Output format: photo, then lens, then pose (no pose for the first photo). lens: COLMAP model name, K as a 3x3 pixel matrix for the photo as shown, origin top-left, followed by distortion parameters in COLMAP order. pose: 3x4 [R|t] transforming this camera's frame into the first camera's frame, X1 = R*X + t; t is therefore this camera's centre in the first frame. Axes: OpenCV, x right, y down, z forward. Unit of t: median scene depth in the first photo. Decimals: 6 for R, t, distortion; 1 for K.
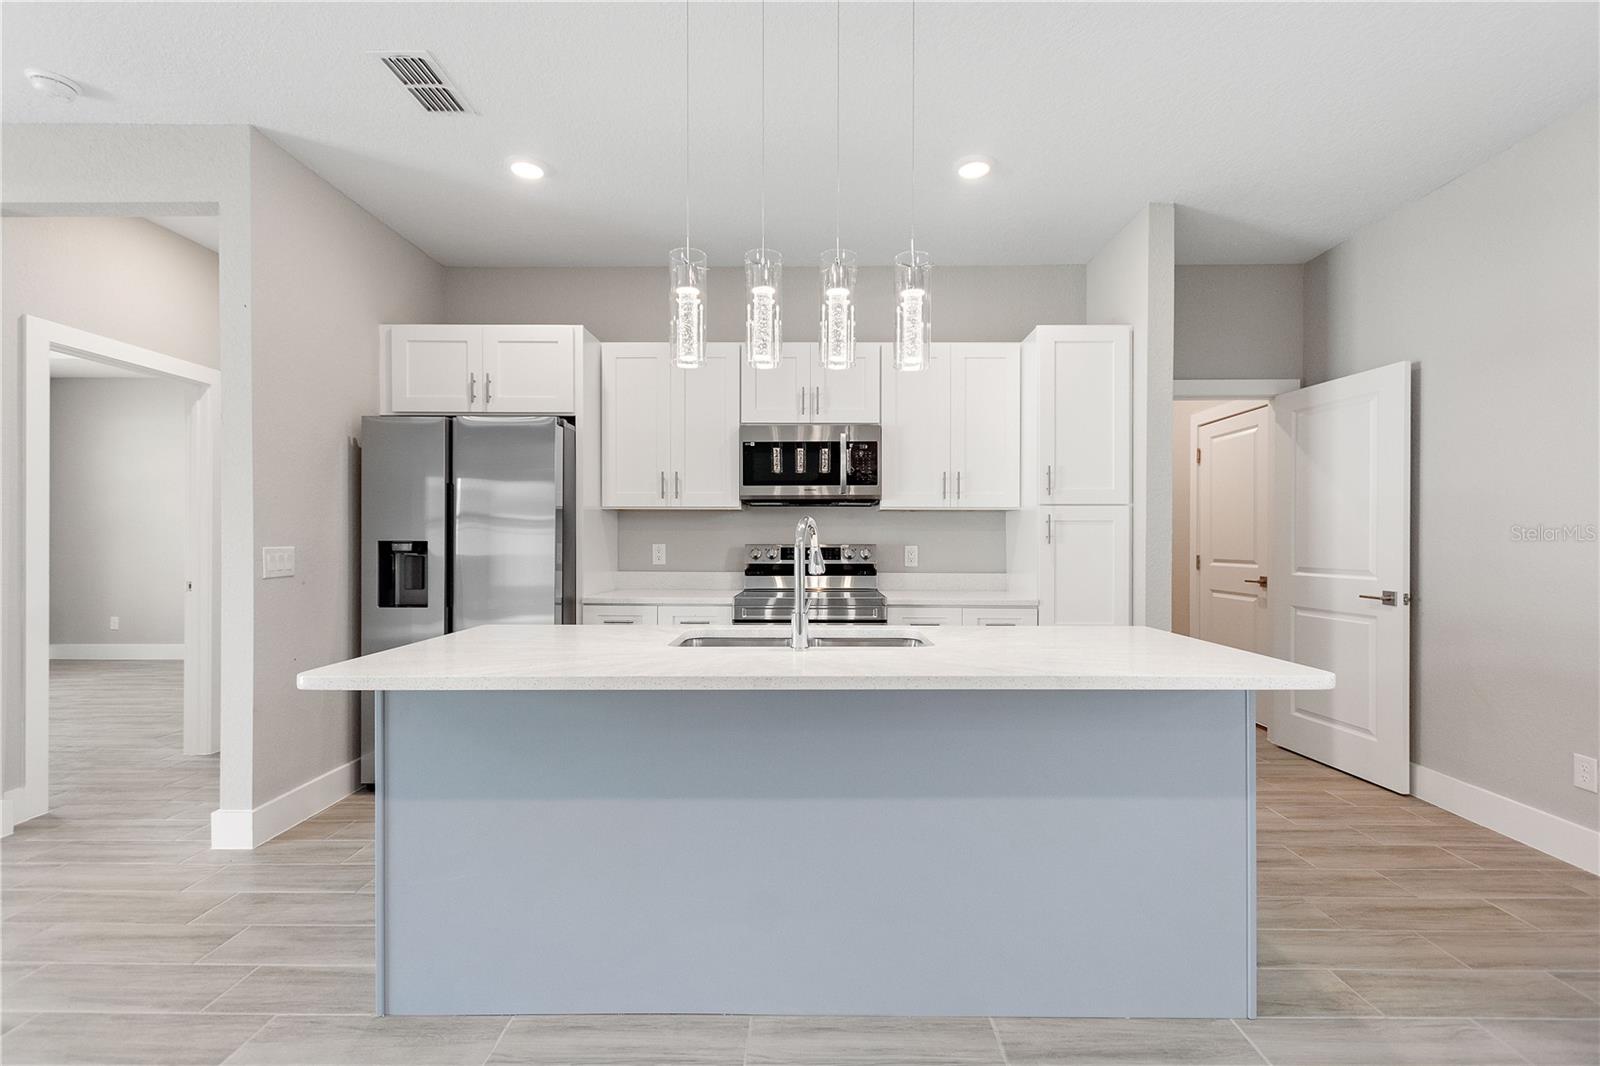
lens RADIAL K [[694.6, 0, 815.7], [0, 694.6, 544.5], [0, 0, 1]] dist [0.006081, -0.002711]
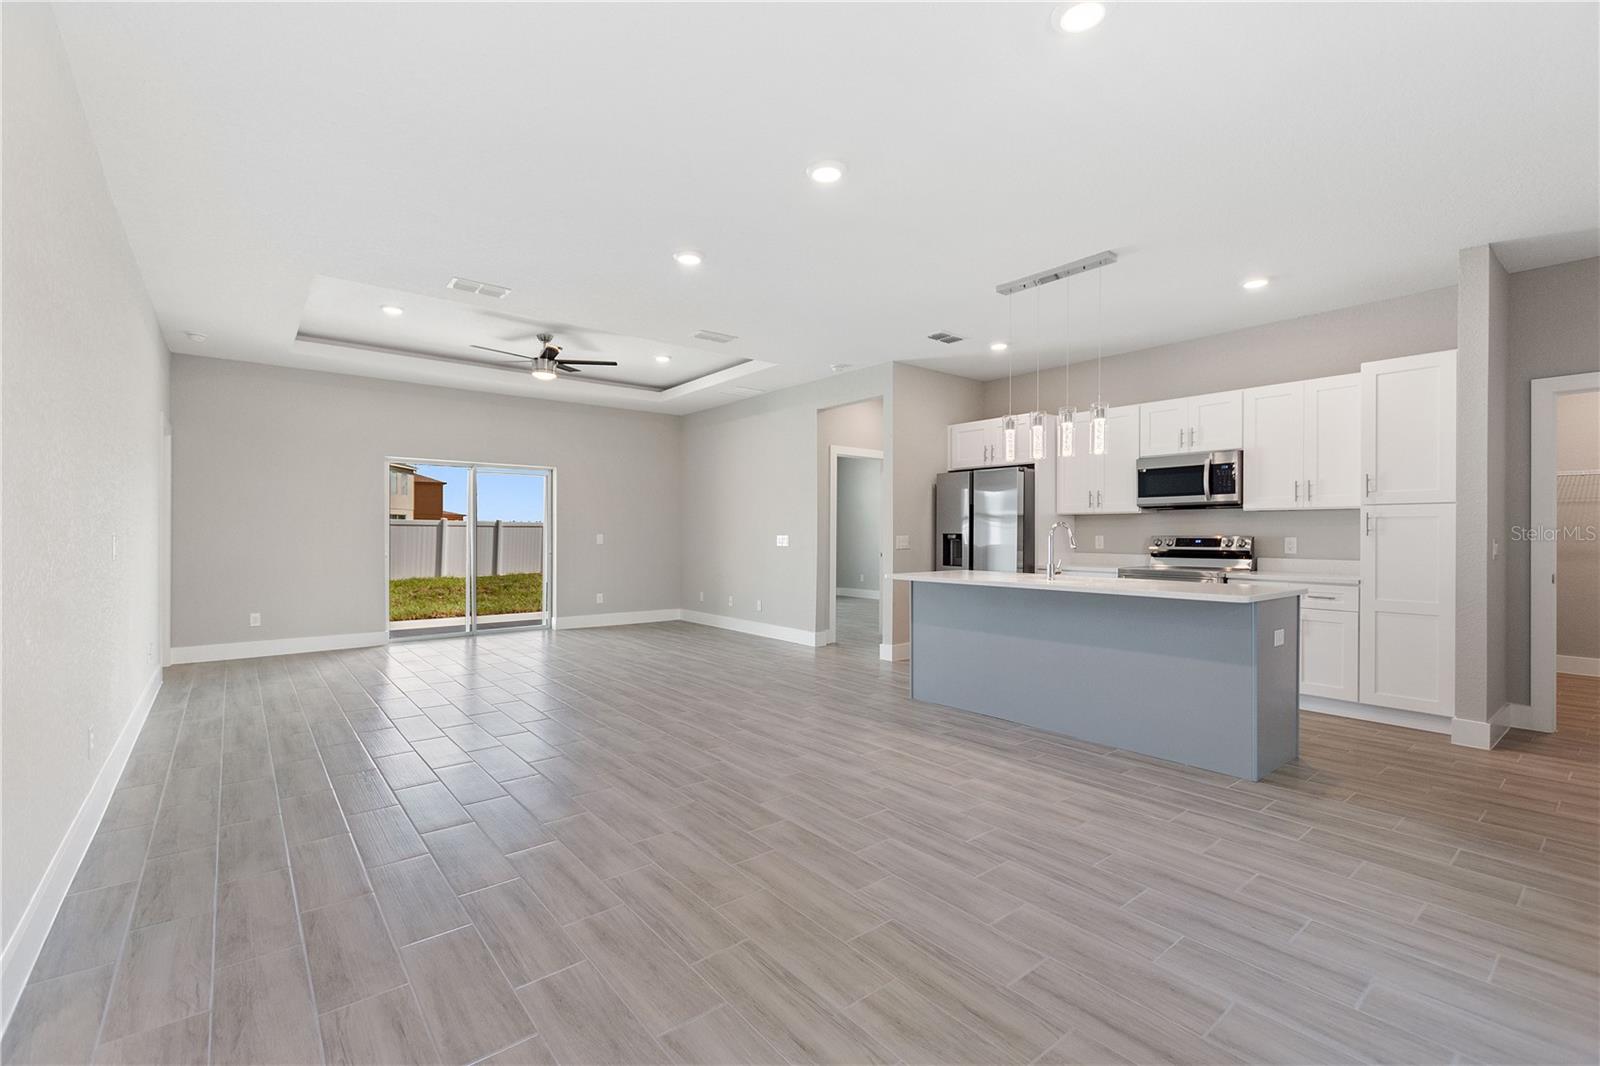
lens RADIAL K [[694.6, 0, 801.0], [0, 694.6, 535.1], [0, 0, 1]] dist [0.006081, -0.002711]
pose [[0.633722, 0.001355, -0.773560, 0.623089], [-0.003293, 0.999994, -0.000946, 0.002148], [0.773554, 0.003147, 0.633722, -0.563506]]
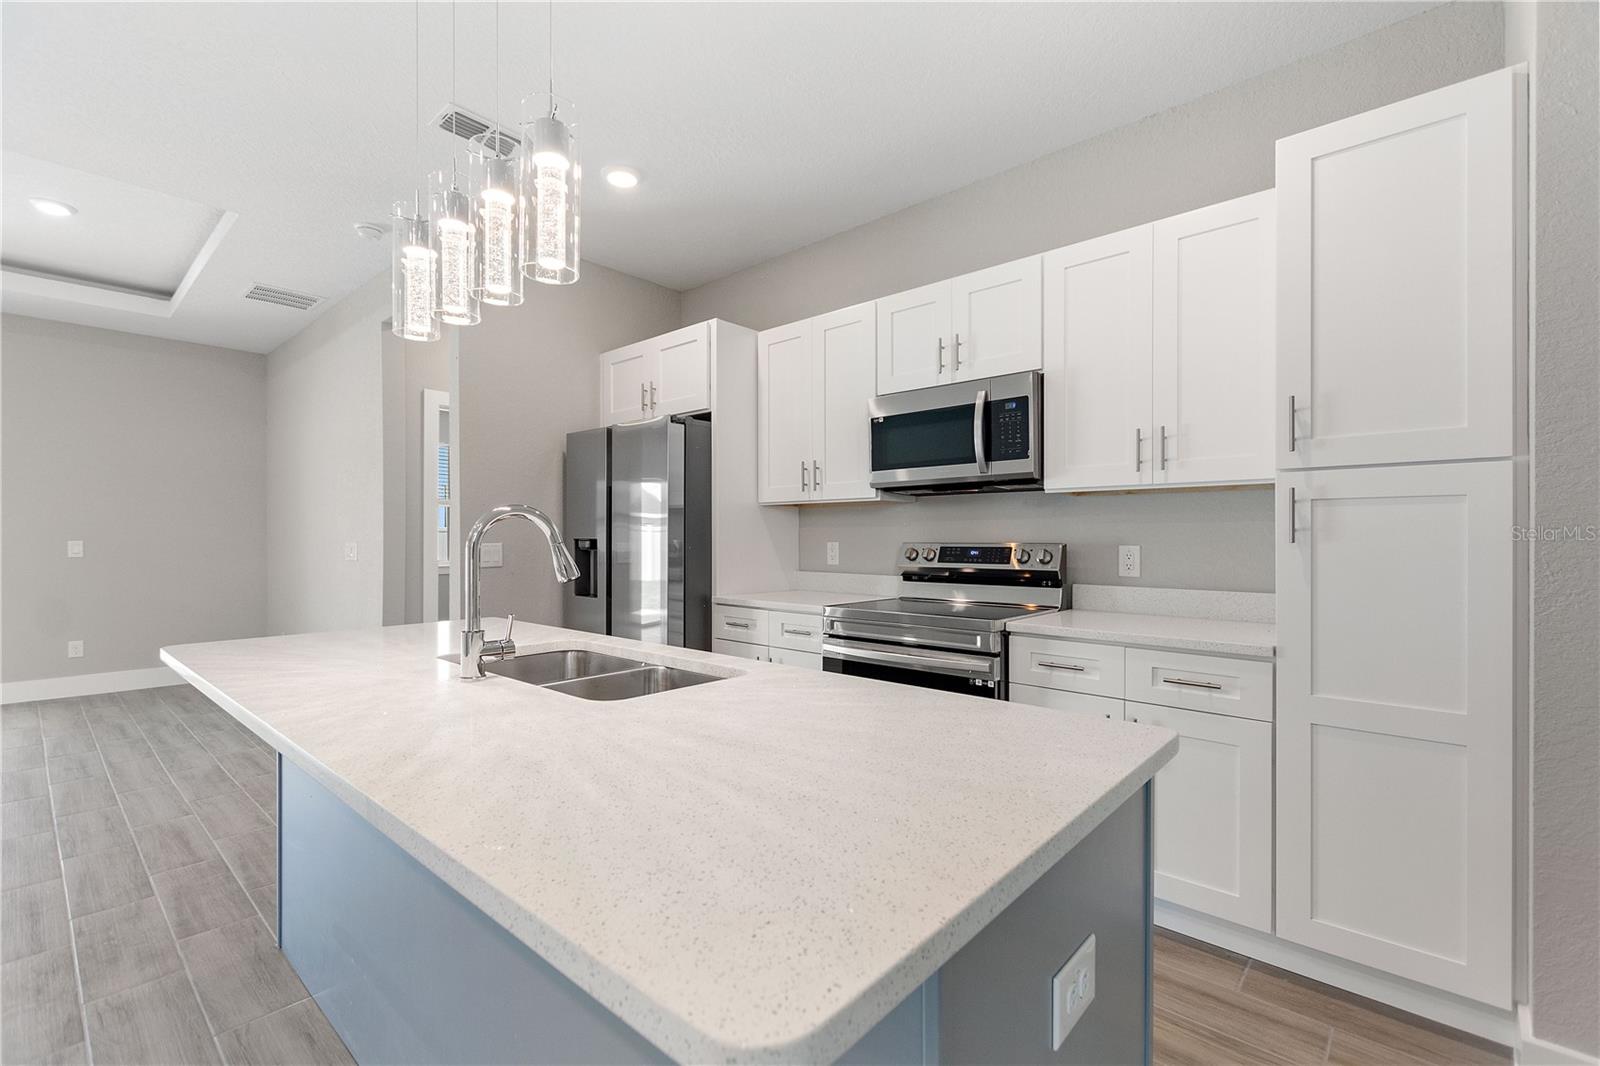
lens RADIAL K [[694.6, 0, 798.6], [0, 694.6, 538.1], [0, 0, 1]] dist [0.006081, -0.002711]
pose [[0.750704, -0.001285, -0.660637, 0.379605], [-0.001125, 0.999994, -0.003224, -0.002714], [0.660637, 0.003164, 0.750699, 0.330121]]
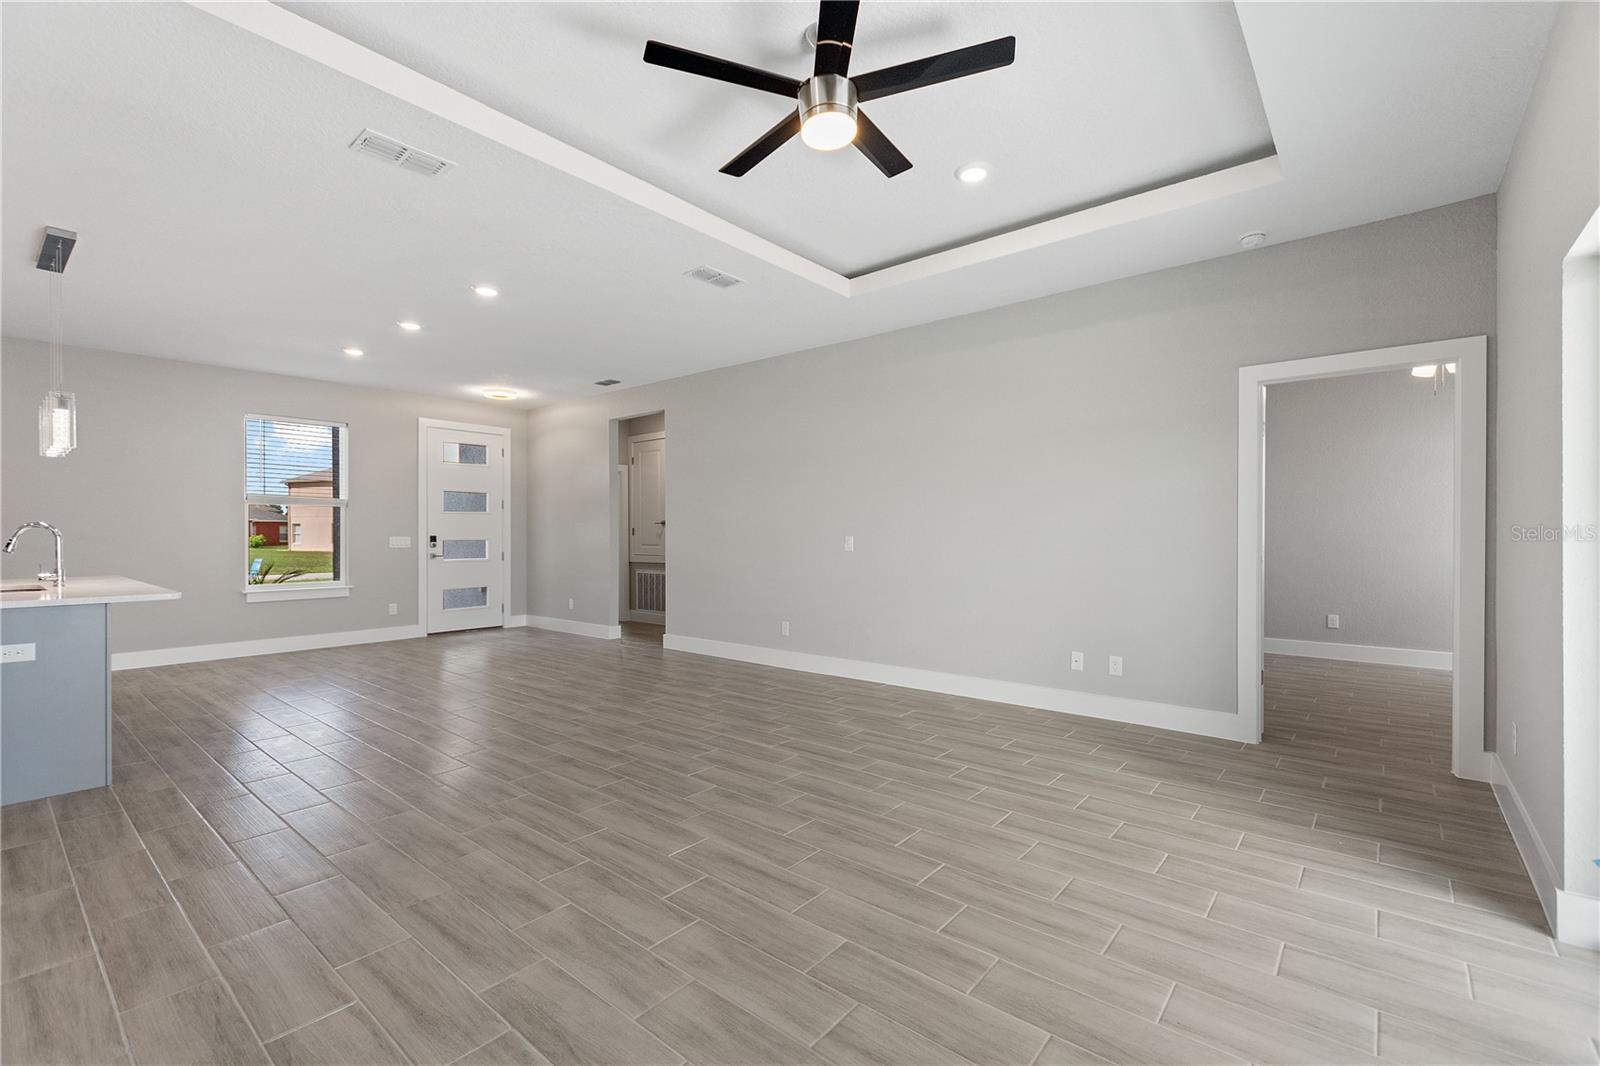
lens RADIAL K [[694.6, 0, 798.5], [0, 694.6, 531.3], [0, 0, 1]] dist [0.006081, -0.002711]
pose [[-0.770058, 0.002480, 0.637968, -1.578956], [0.004052, 0.999991, 0.001003, -0.005430], [-0.637960, 0.003357, -0.770062, 0.602489]]
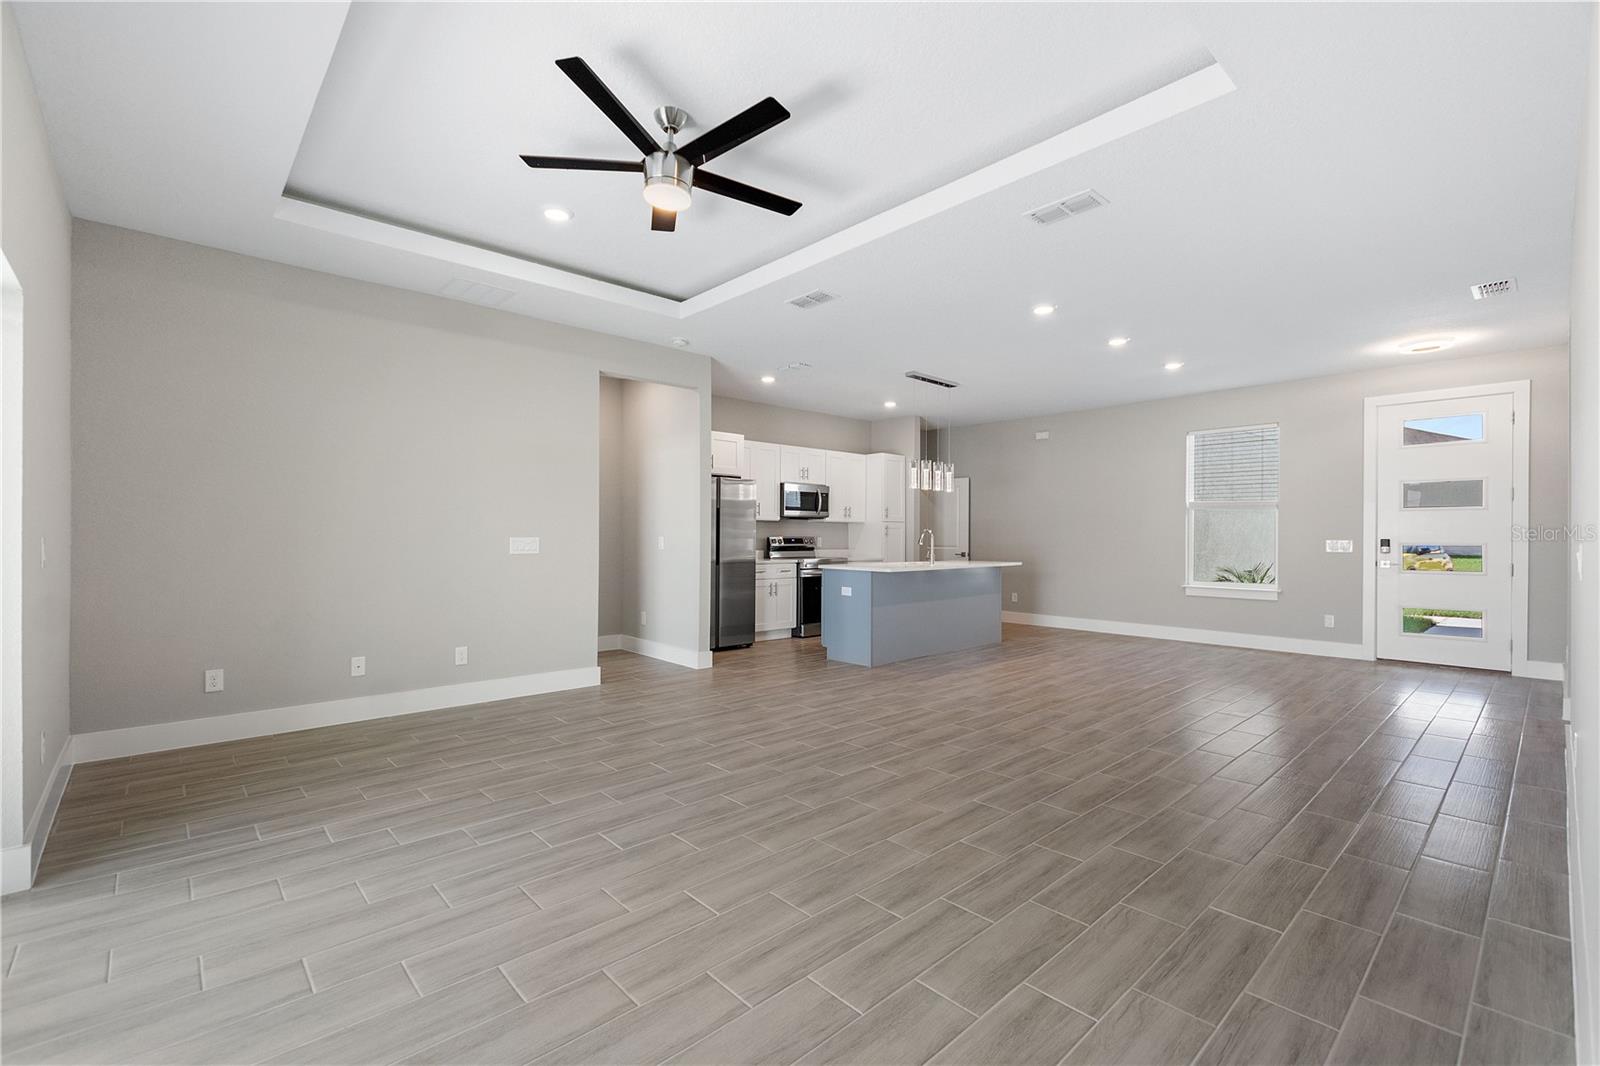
lens RADIAL K [[694.6, 0, 799.3], [0, 694.6, 541.0], [0, 0, 1]] dist [0.006081, -0.002711]
pose [[0.732494, -0.003657, 0.680764, -1.604954], [0.000135, 0.999986, 0.005227, 0.001886], [-0.680773, -0.003737, 0.732485, -0.665548]]
